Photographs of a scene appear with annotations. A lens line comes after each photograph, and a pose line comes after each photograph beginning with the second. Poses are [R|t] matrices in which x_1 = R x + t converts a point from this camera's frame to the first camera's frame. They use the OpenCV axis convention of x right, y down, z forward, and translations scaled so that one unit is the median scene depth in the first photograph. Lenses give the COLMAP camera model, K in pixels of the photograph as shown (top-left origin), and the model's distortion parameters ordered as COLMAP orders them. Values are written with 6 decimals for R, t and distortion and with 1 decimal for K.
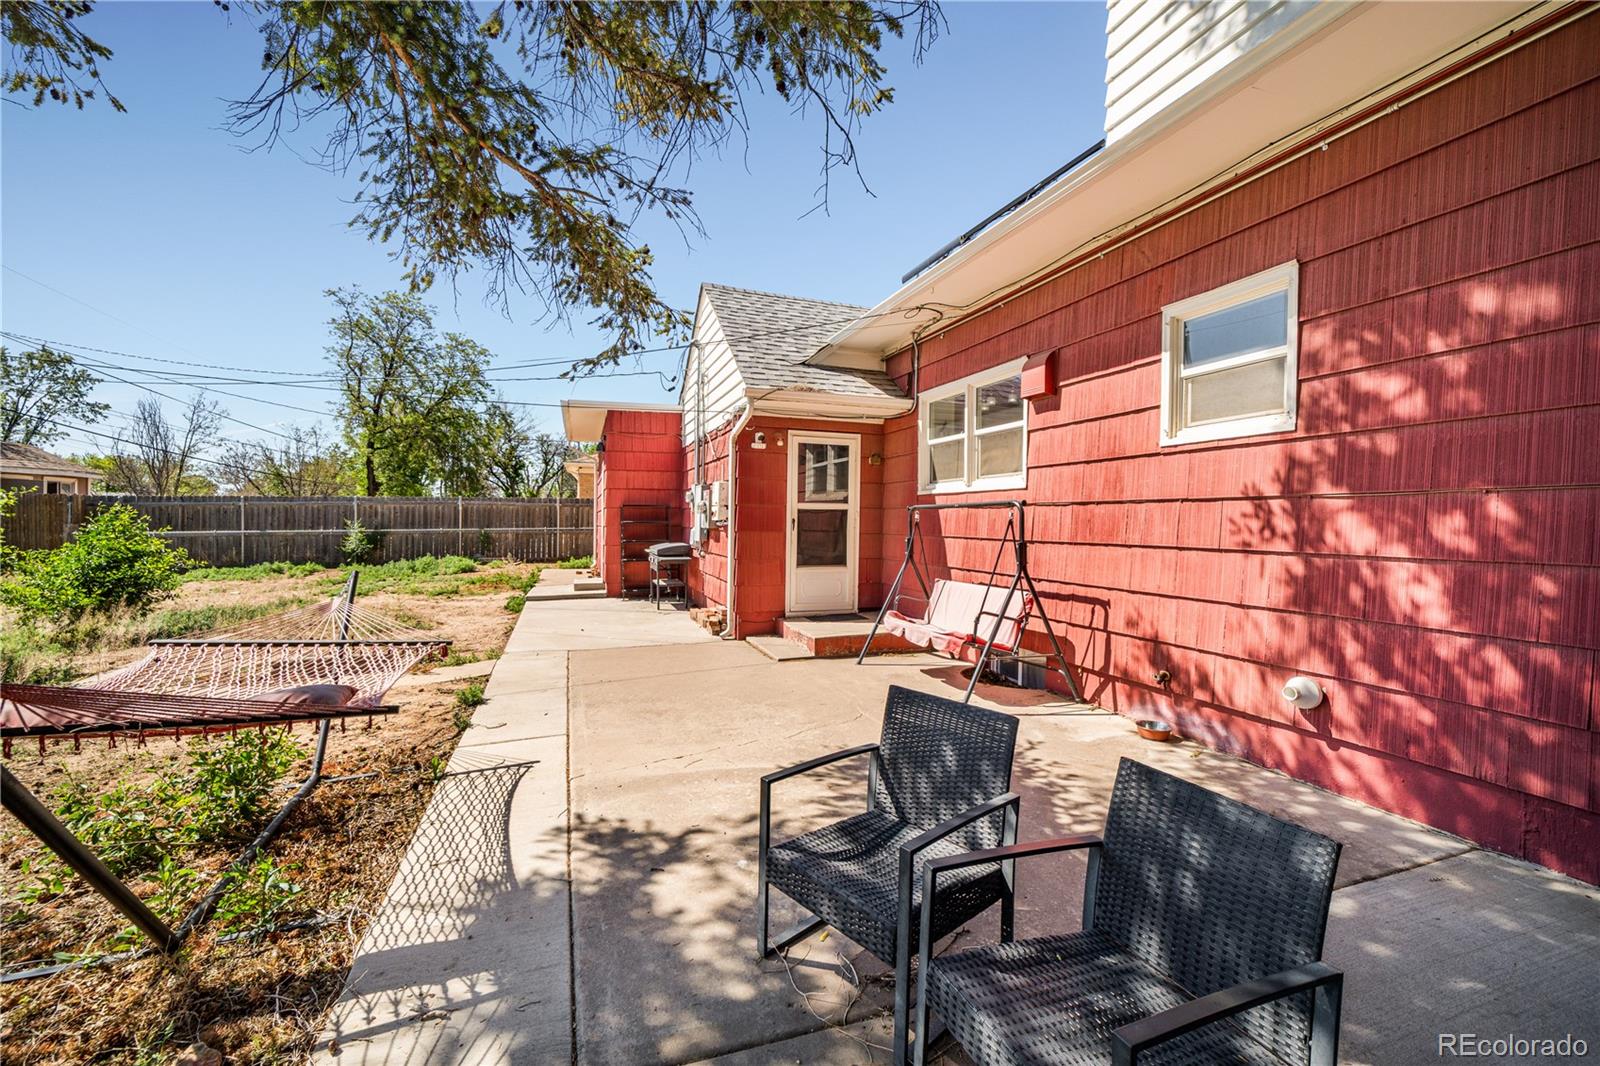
lens RADIAL K [[646.4, 0, 800.0], [0, 646.4, 530.1], [0, 0, 1]] dist [-0.001286, -0.000153]
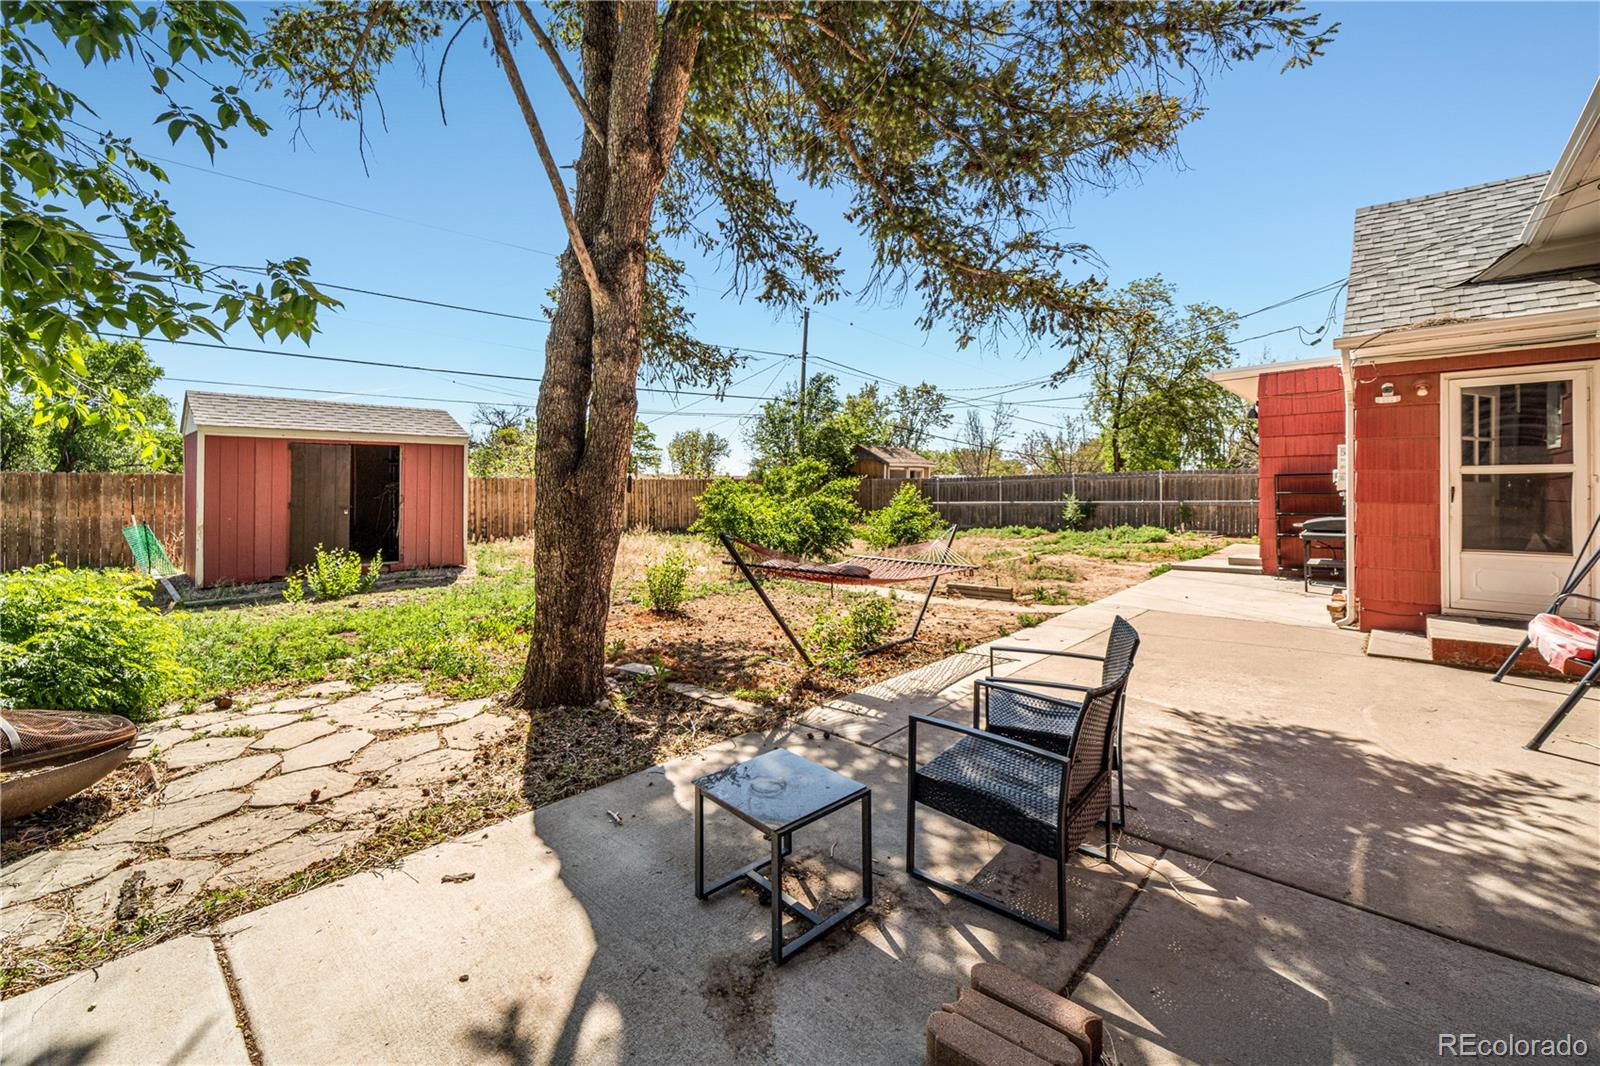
lens RADIAL K [[646.4, 0, 792.1], [0, 646.4, 494.2], [0, 0, 1]] dist [-0.001286, -0.000153]
pose [[0.473746, -0.004466, -0.880650, 0.121040], [-0.008135, 0.999922, -0.009447, 0.001713], [0.880624, 0.011640, 0.473673, -0.024159]]
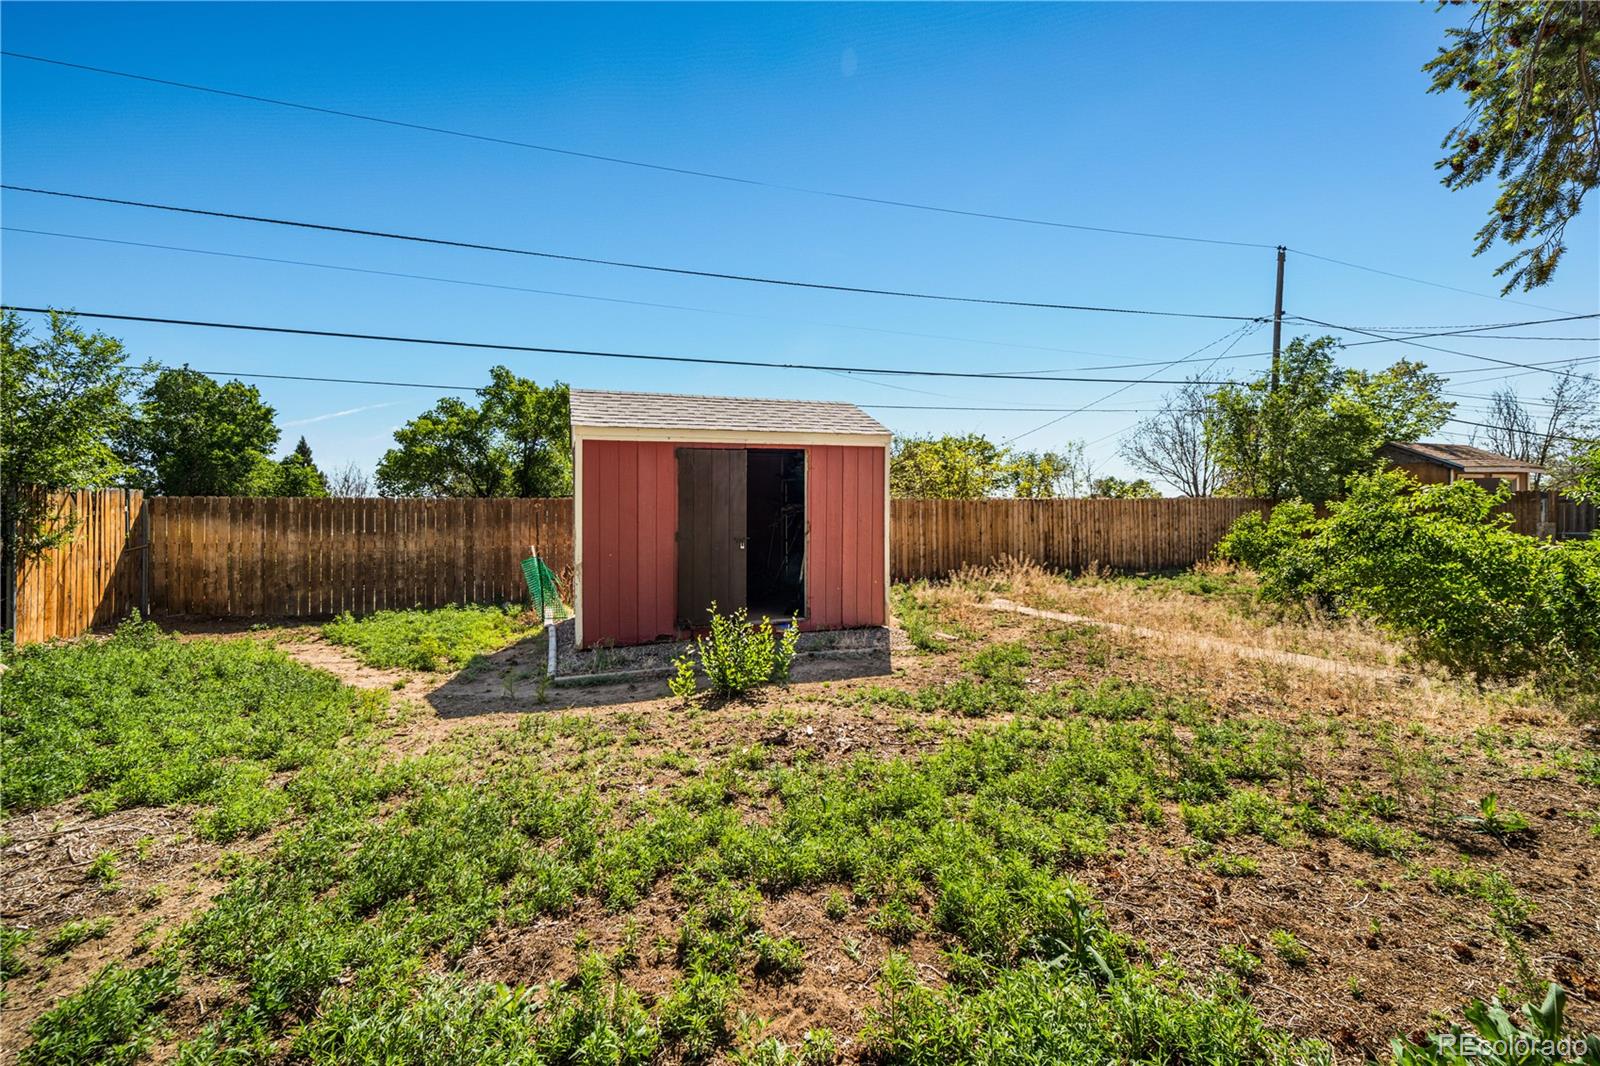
lens RADIAL K [[646.4, 0, 800.0], [0, 646.4, 526.5], [0, 0, 1]] dist [-0.001286, -0.000153]
pose [[0.021409, 0.005486, -0.999756, -0.306574], [-0.008502, 0.999950, 0.005305, 0.000108], [0.999735, 0.008387, 0.021455, -0.096972]]
